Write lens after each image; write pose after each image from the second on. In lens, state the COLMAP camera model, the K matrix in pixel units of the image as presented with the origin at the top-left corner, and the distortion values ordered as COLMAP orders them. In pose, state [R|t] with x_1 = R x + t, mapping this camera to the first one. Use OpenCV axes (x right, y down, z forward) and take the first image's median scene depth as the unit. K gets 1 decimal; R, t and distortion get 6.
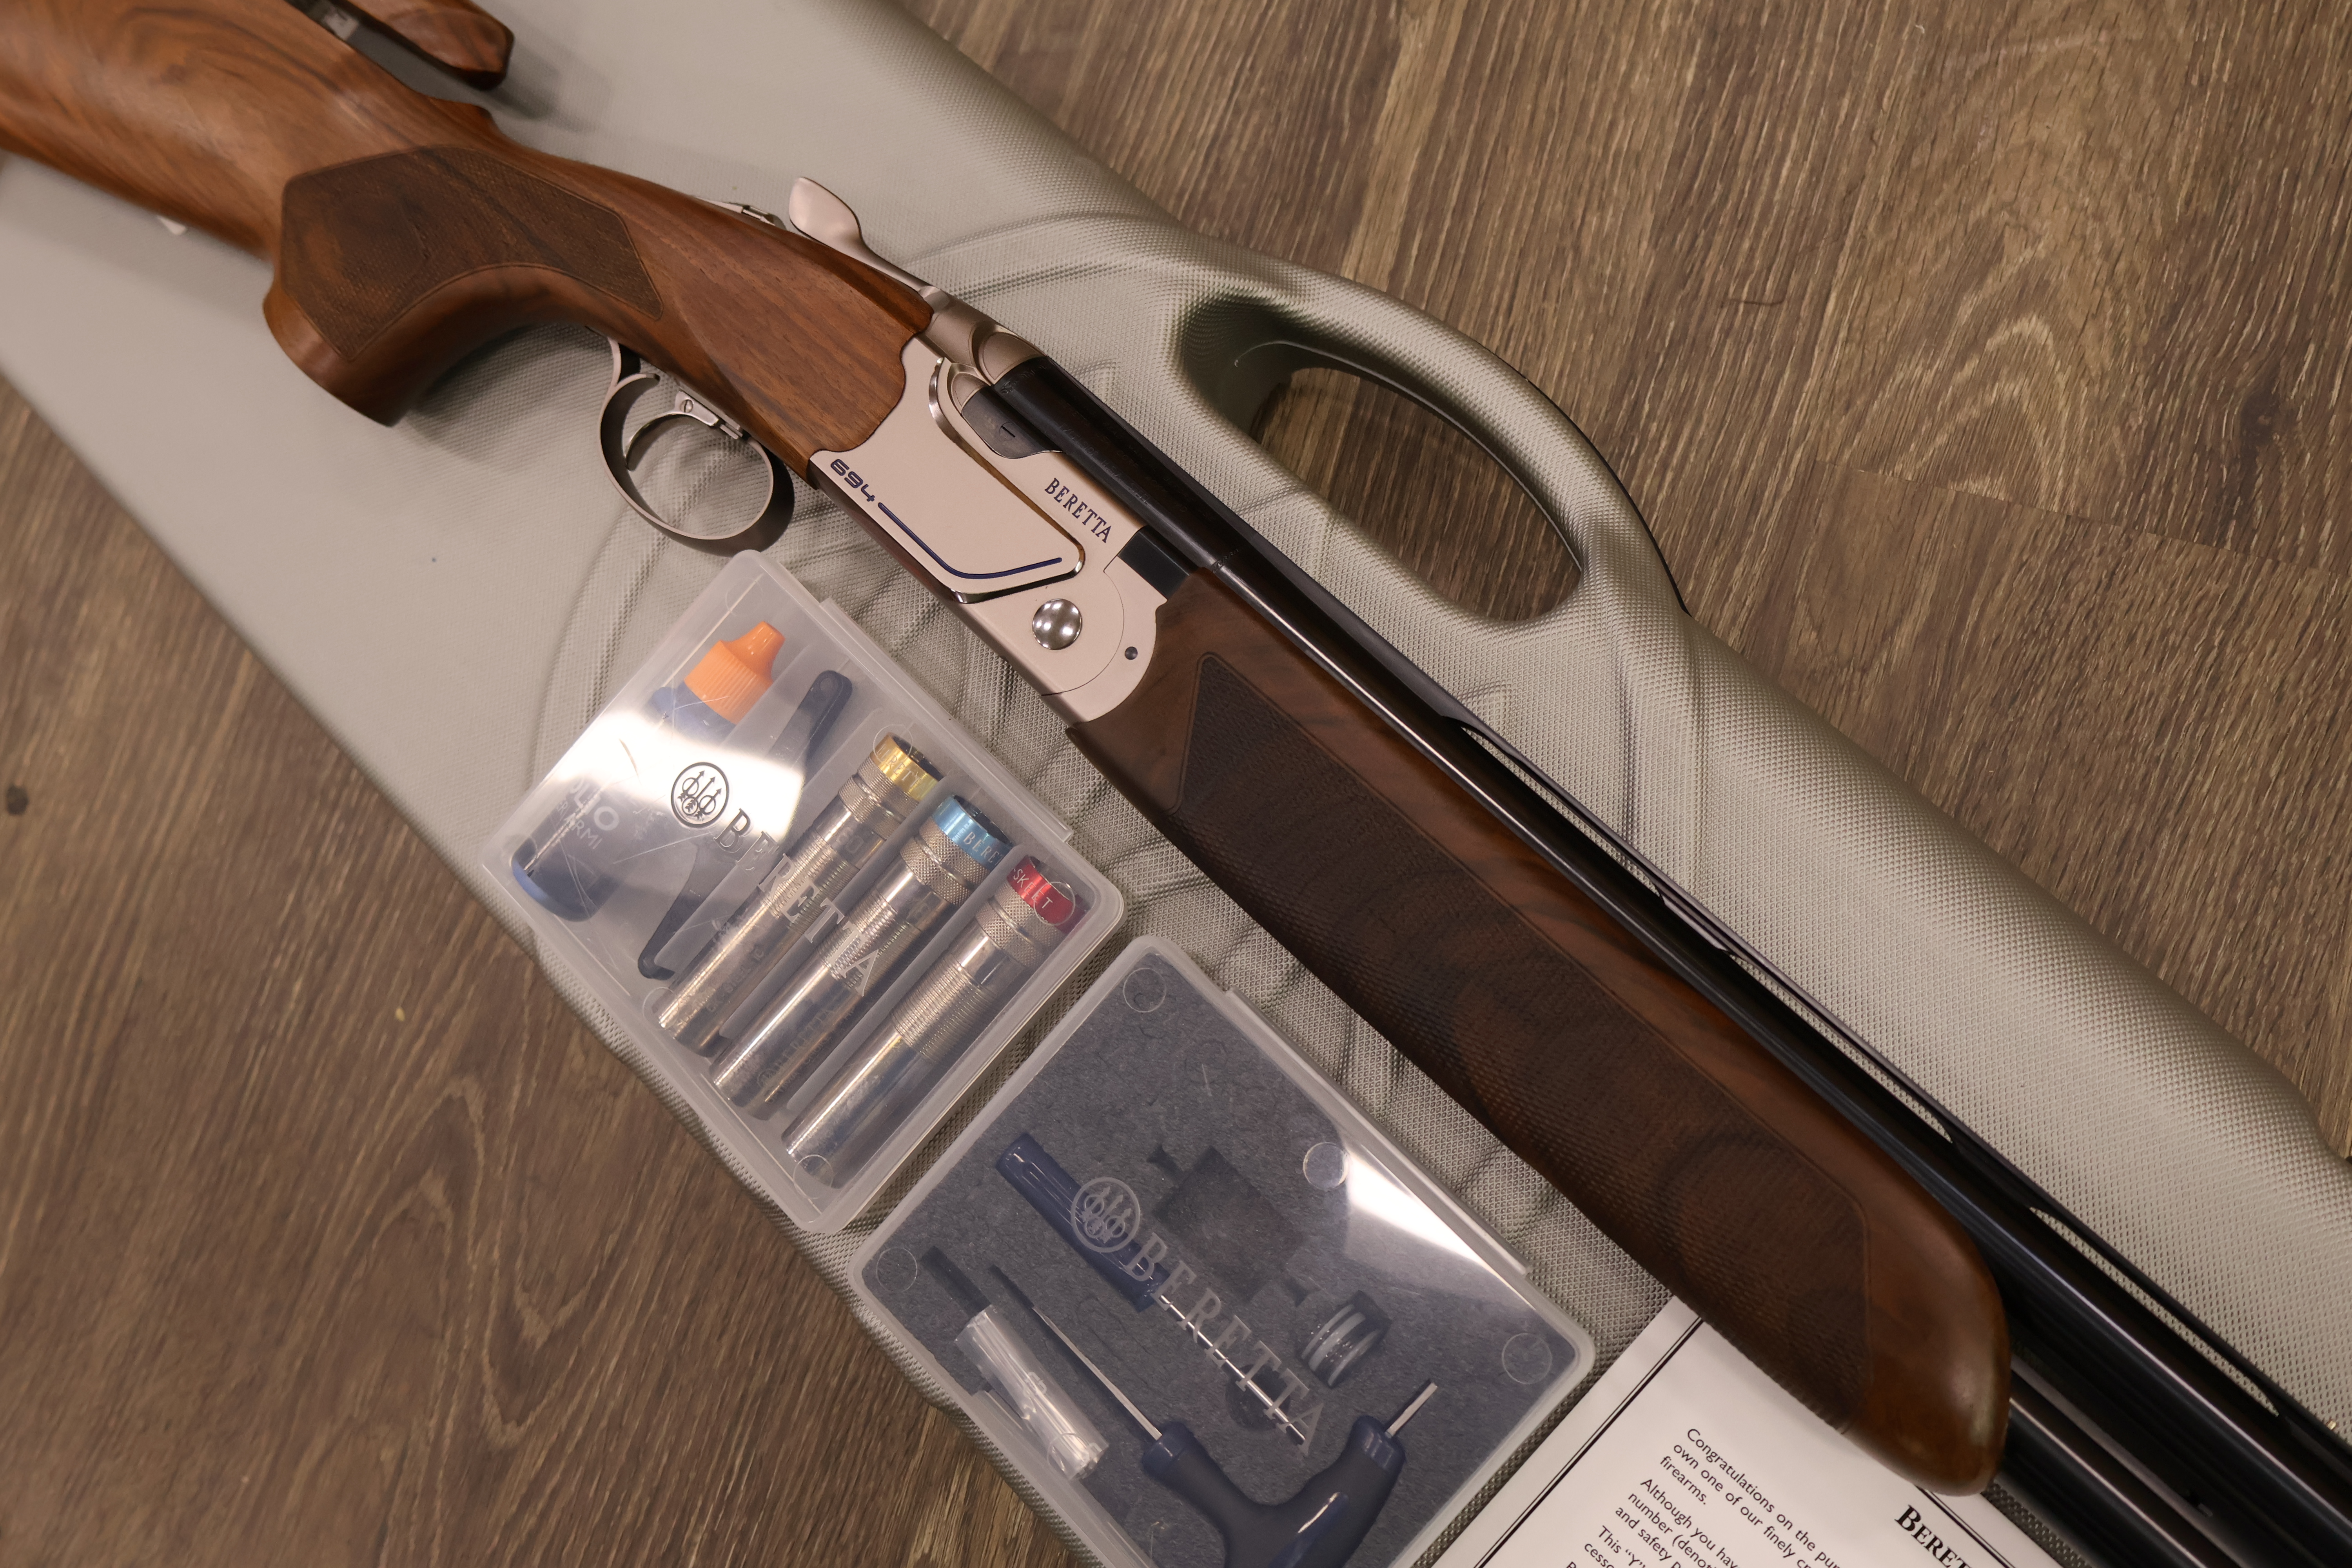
lens RADIAL K [[2179.9, 0, 1154.0], [0, 2179.9, 756.6], [0, 0, 1]] dist [0.008814, 0.000000]
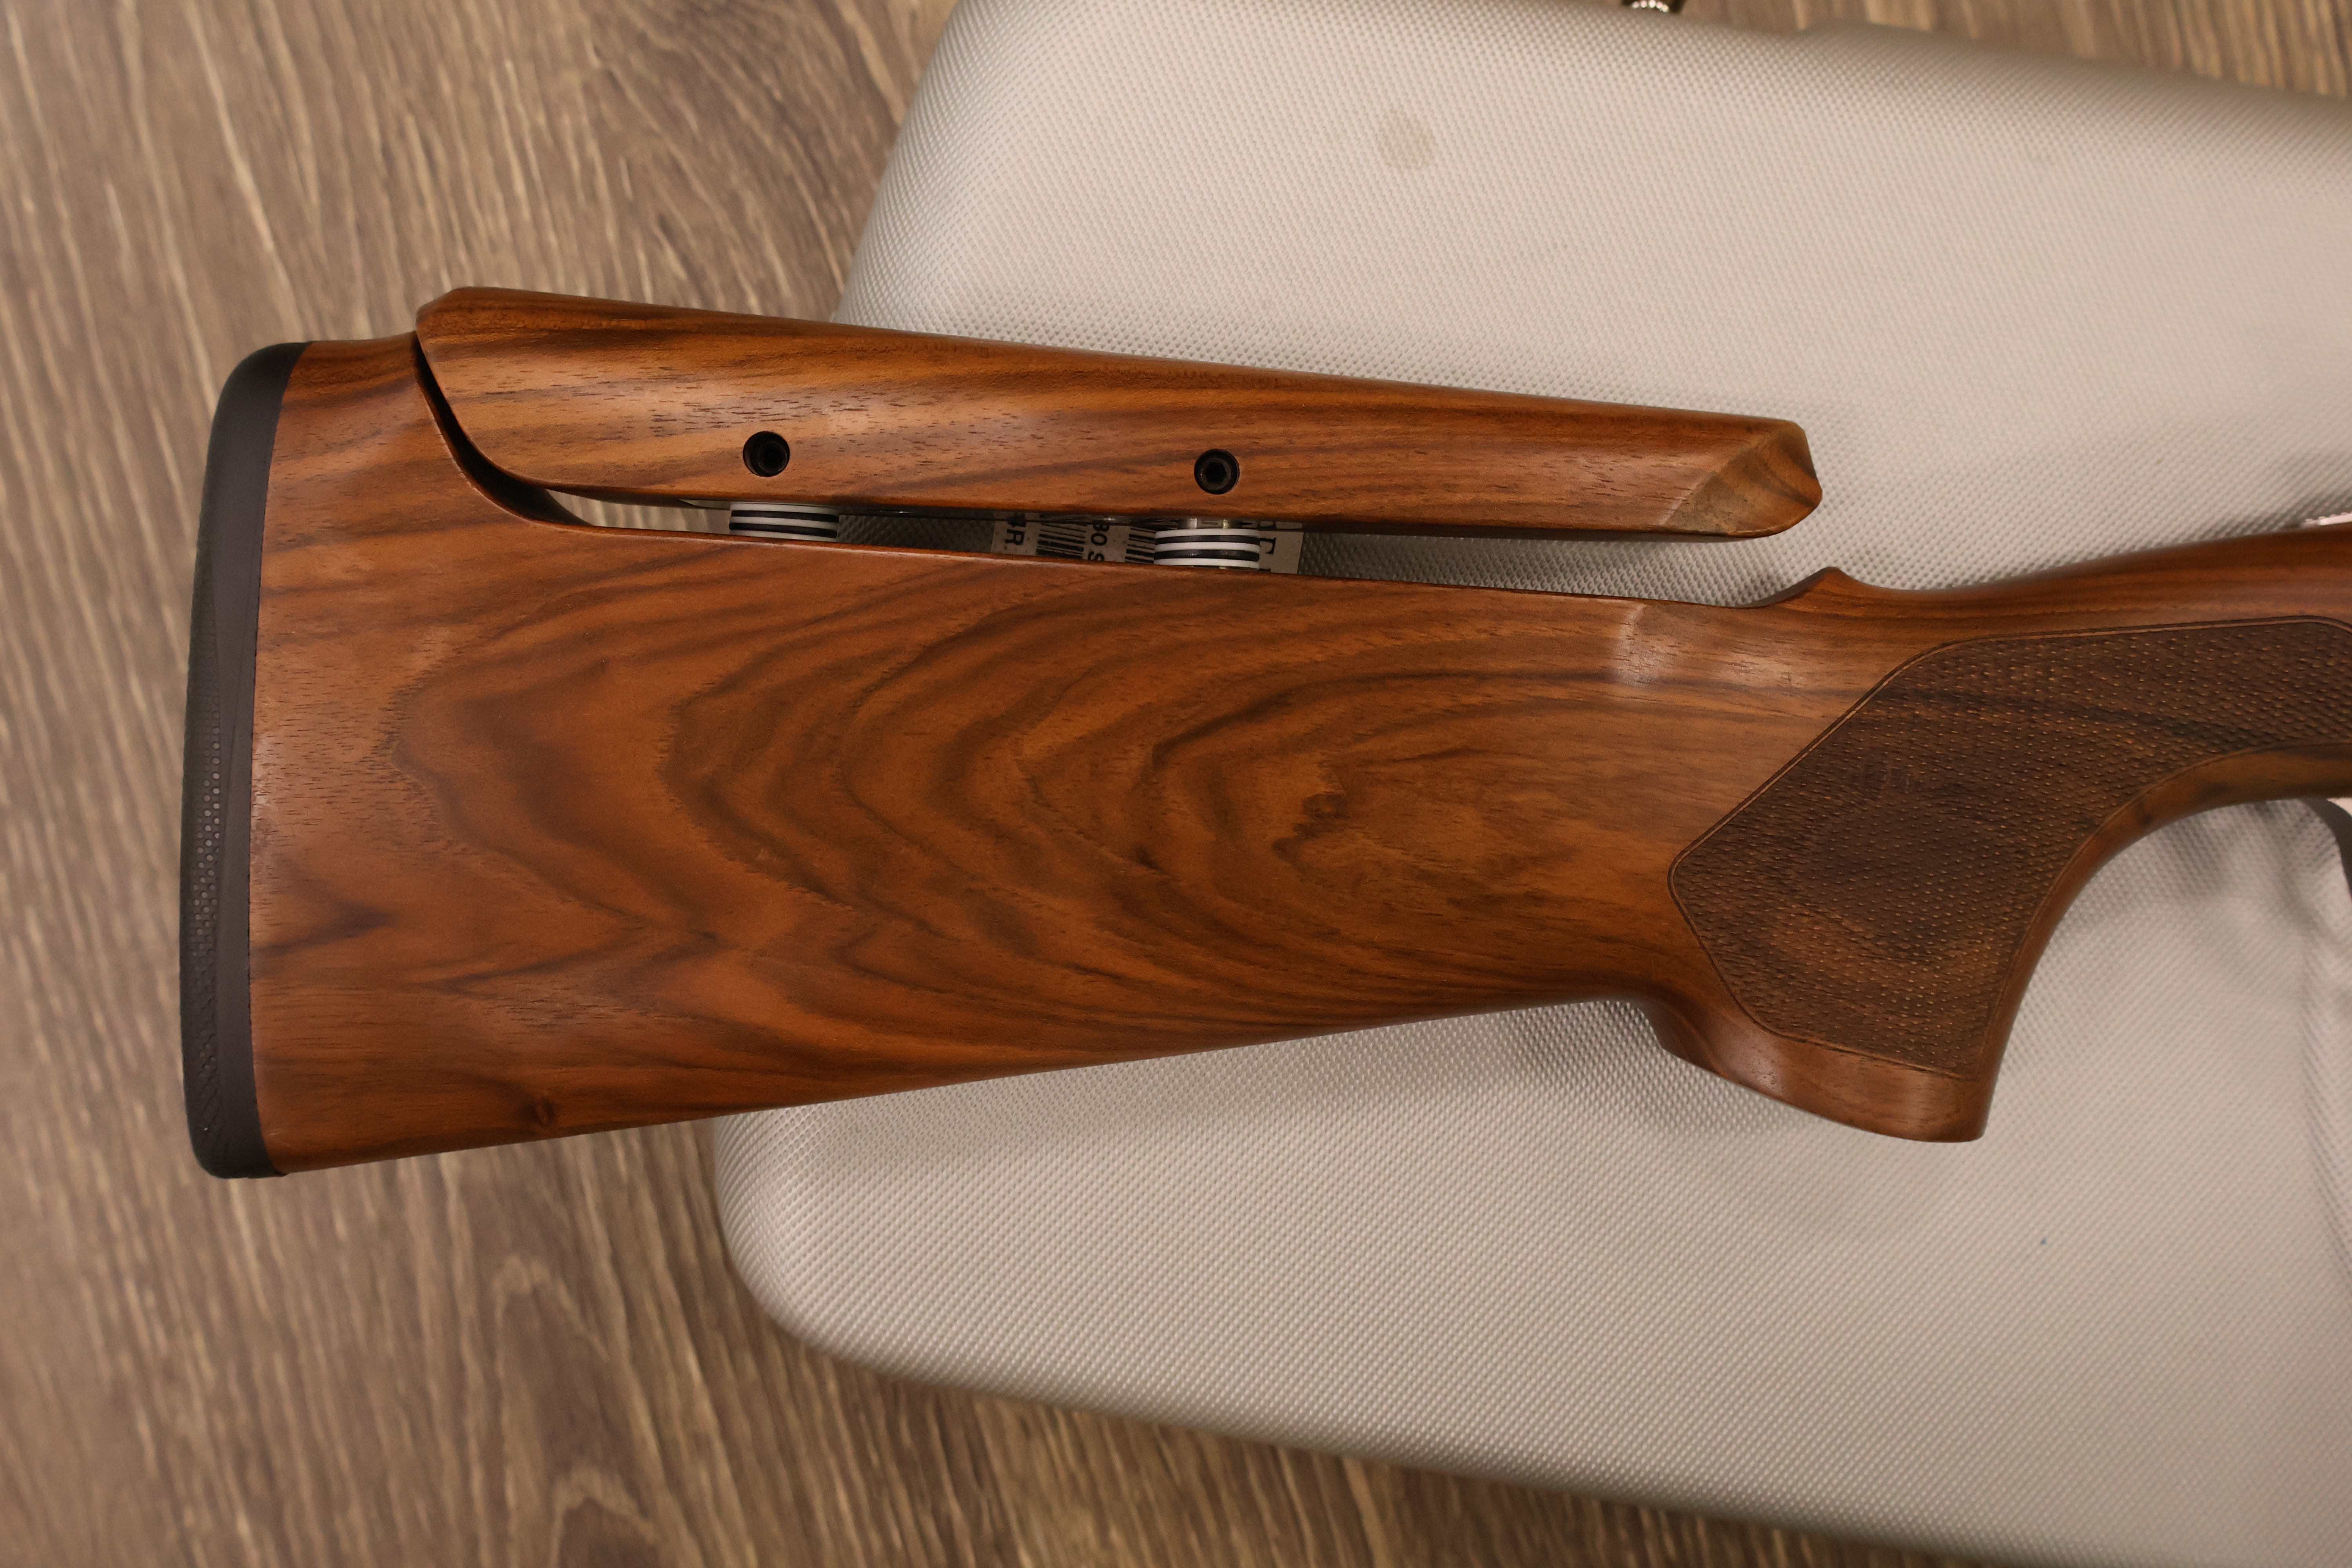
lens RADIAL K [[2179.9, 0, 1135.3], [0, 2179.9, 773.8], [0, 0, 1]] dist [0.008814, 0.000000]
pose [[0.796593, -0.544354, 0.262903, -0.664358], [0.495826, 0.837138, 0.230989, -0.498536], [-0.345826, -0.053650, 0.936764, 0.559041]]
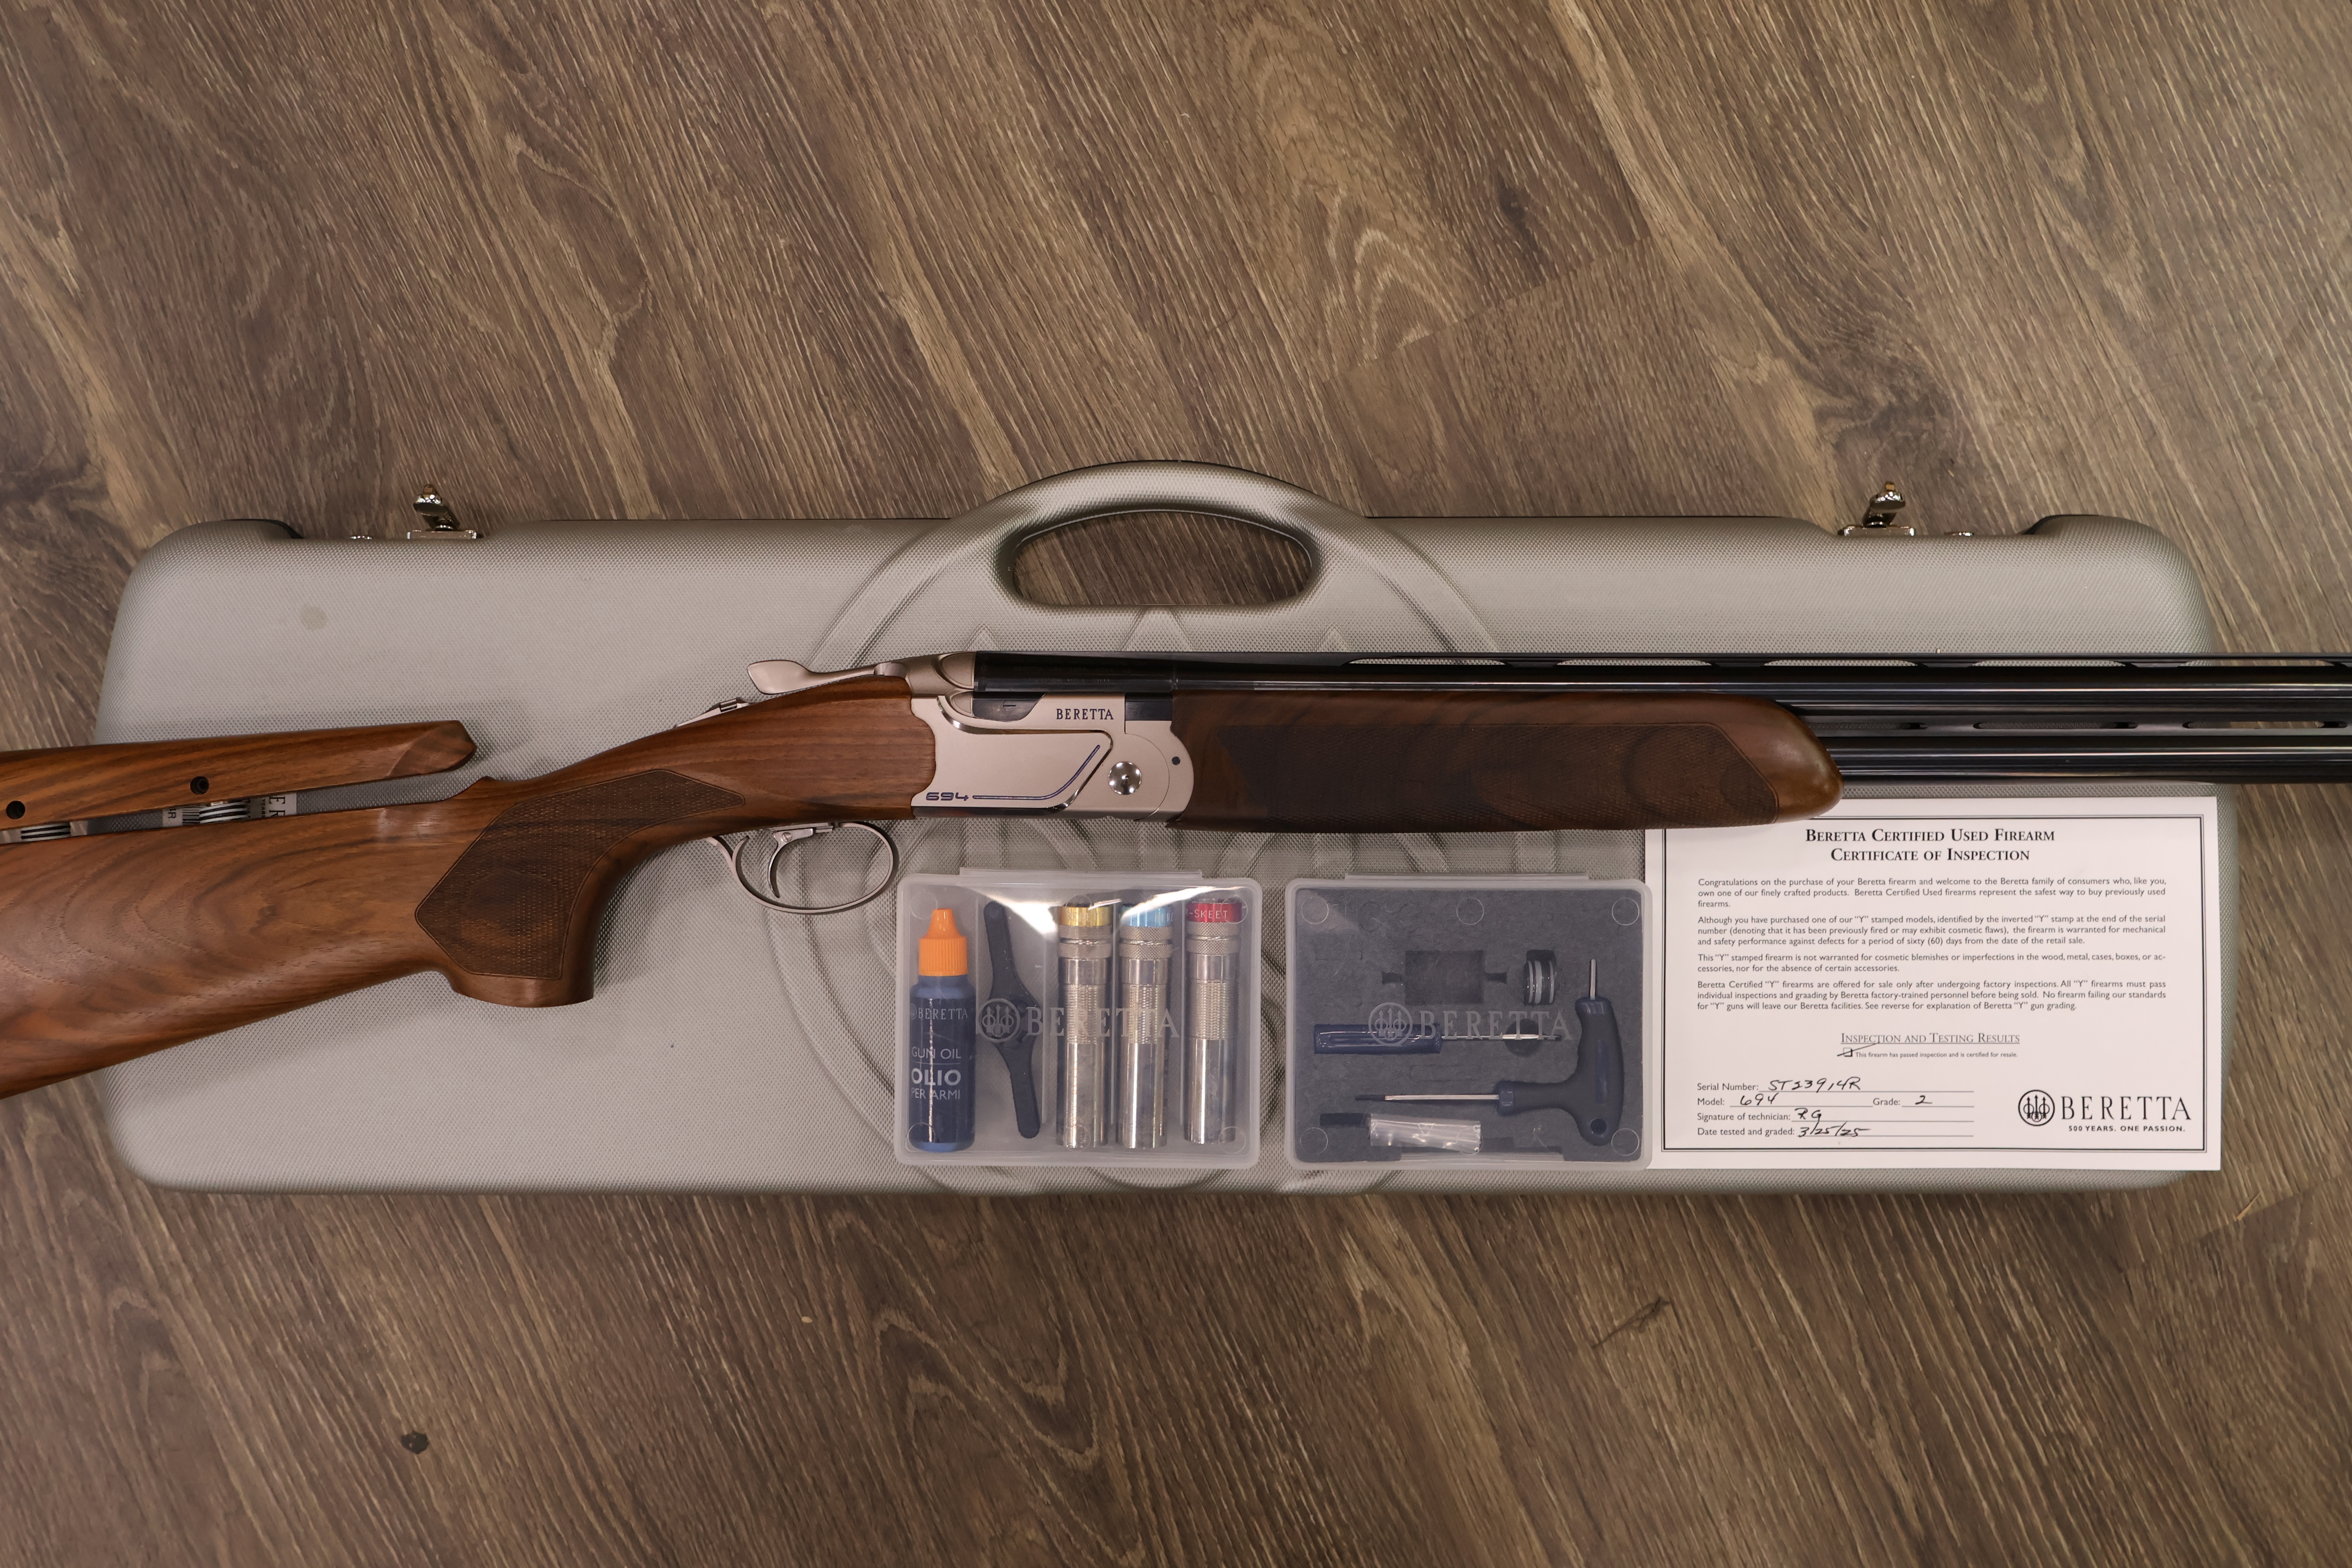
lens RADIAL K [[2179.9, 0, 1169.1], [0, 2179.9, 783.6], [0, 0, 1]] dist [0.008814, 0.000000]
pose [[0.699650, -0.660347, 0.272822, -0.402891], [0.630518, 0.750243, 0.198953, -0.311125], [-0.336061, 0.032822, 0.941268, -0.437923]]
